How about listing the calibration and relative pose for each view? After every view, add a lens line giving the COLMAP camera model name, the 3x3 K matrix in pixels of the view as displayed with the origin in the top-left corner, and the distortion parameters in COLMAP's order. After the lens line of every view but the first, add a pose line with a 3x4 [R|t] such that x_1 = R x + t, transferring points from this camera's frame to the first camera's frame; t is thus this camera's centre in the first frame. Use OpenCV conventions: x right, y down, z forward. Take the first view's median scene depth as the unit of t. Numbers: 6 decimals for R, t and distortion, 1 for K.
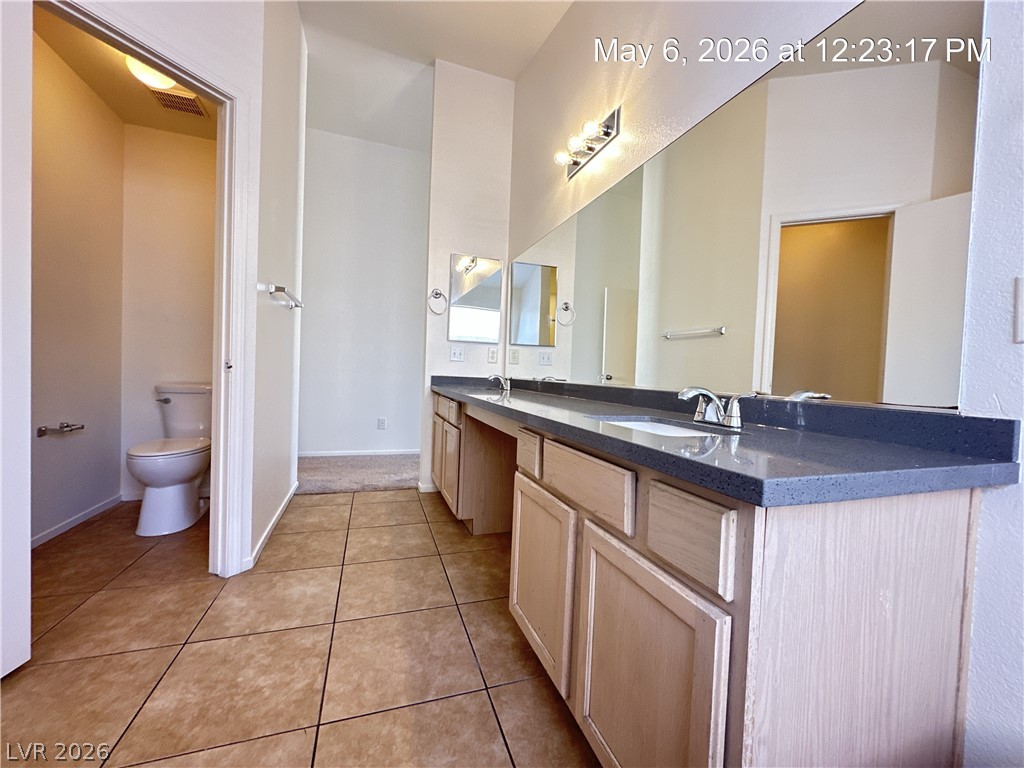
lens RADIAL K [[409.1, 0, 511.4], [0, 409.1, 383.5], [0, 0, 1]] dist [-0.001614, 0.000841]
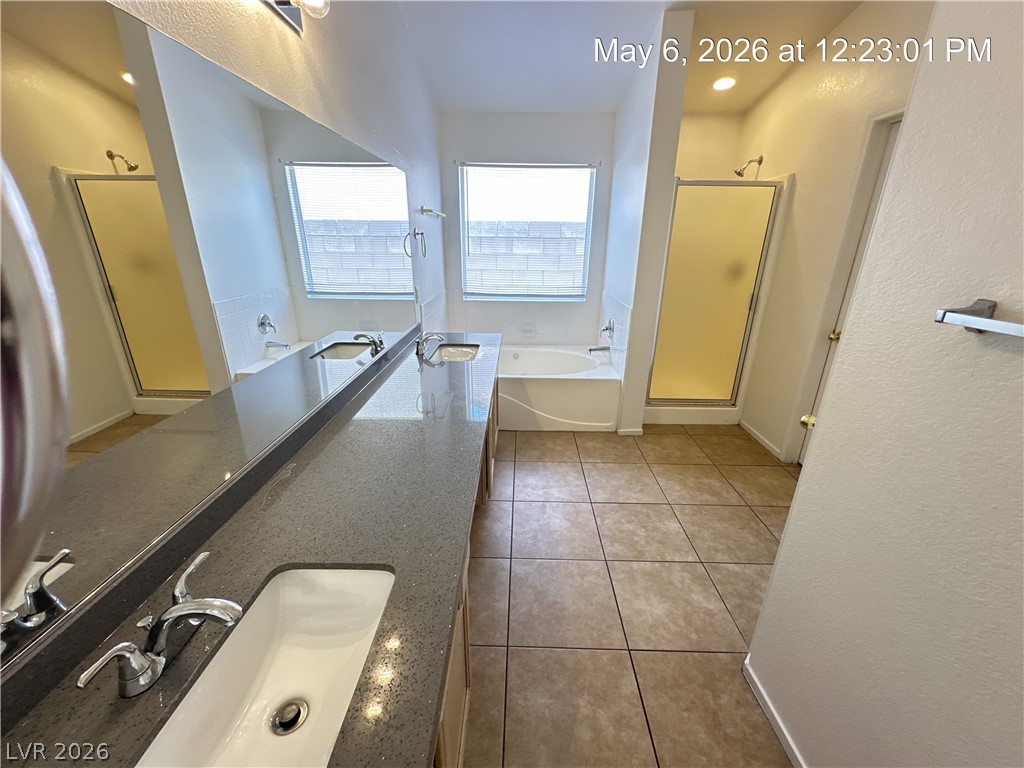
lens RADIAL K [[409.1, 0, 510.5], [0, 409.1, 382.0], [0, 0, 1]] dist [-0.001614, 0.000841]
pose [[-0.936700, -0.156900, 0.313011, -0.527649], [-0.032511, 0.929089, 0.368424, -0.472623], [-0.348621, 0.334927, -0.875379, 2.327191]]
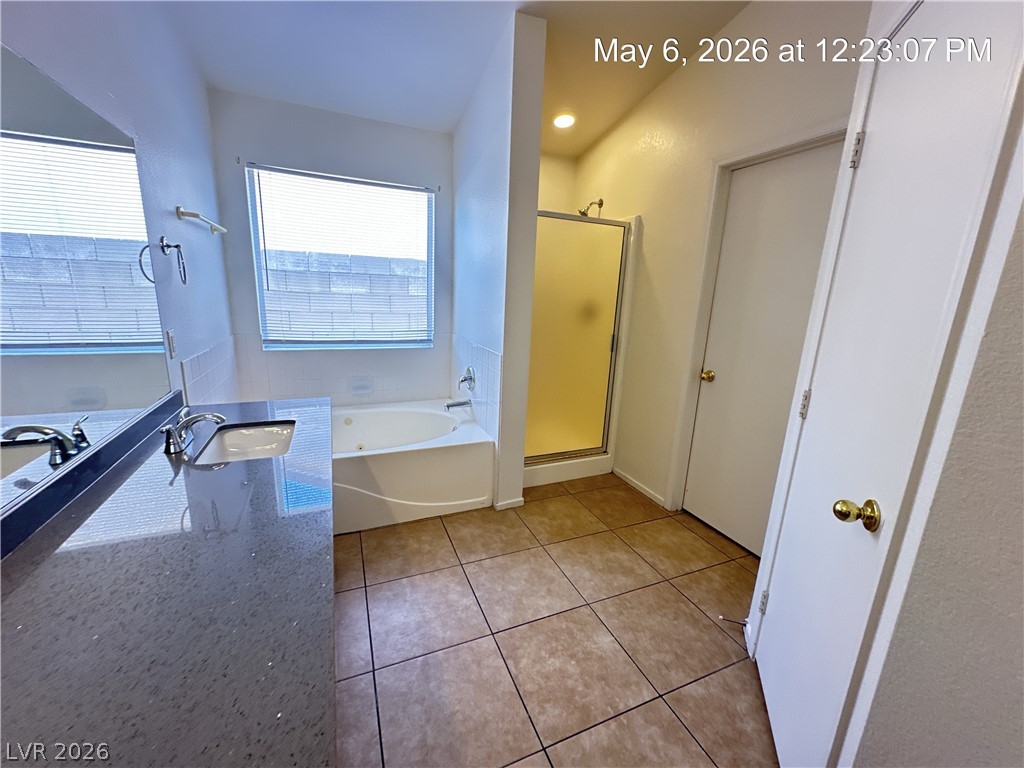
lens RADIAL K [[409.1, 0, 512.1], [0, 409.1, 382.6], [0, 0, 1]] dist [-0.001614, 0.000841]
pose [[-0.994389, -0.058046, -0.088433, -0.284648], [-0.078090, 0.966746, 0.243525, -0.373692], [0.071356, 0.249064, -0.965855, 1.819643]]
